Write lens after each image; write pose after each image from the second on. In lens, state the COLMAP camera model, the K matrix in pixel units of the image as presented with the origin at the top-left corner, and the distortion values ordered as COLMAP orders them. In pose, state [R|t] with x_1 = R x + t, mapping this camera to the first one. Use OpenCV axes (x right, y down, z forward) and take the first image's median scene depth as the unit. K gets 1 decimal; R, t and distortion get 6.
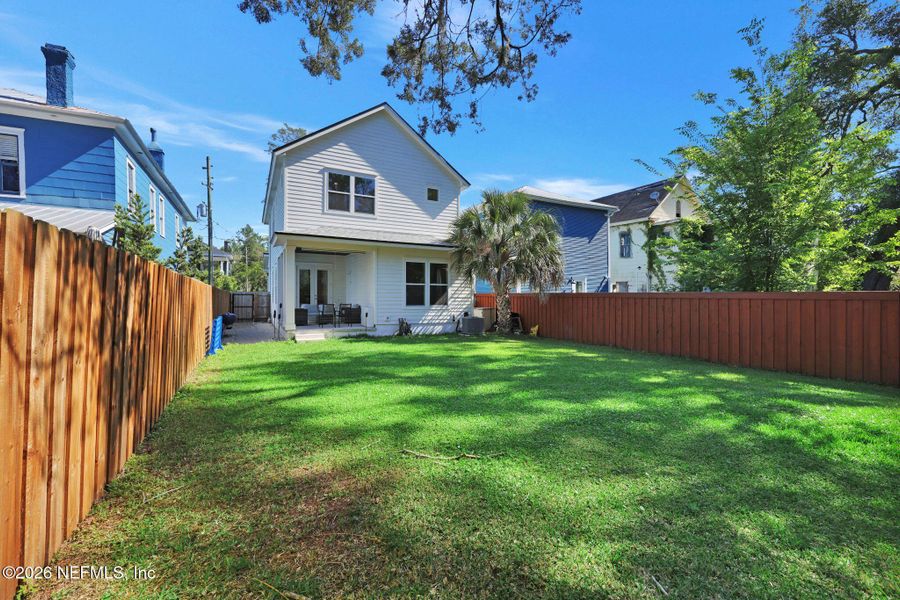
lens RADIAL K [[366.5, 0, 448.3], [0, 366.5, 294.1], [0, 0, 1]] dist [-0.004328, -0.000084]
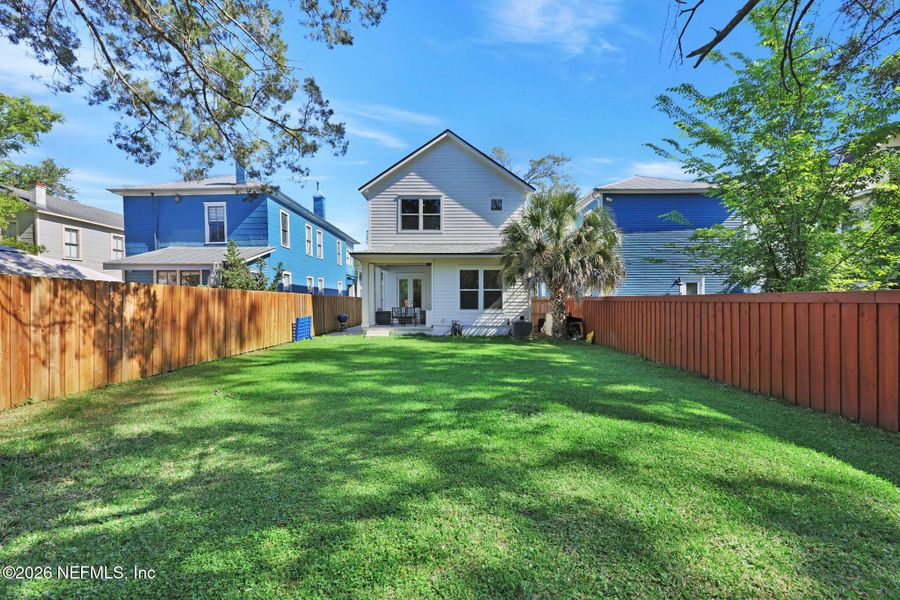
lens RADIAL K [[366.5, 0, 447.3], [0, 366.5, 301.9], [0, 0, 1]] dist [-0.004328, -0.000084]
pose [[0.883219, -0.004131, -0.468943, 0.362634], [0.008110, 0.999946, 0.006466, 0.001126], [0.468891, -0.009514, 0.883205, -0.003555]]
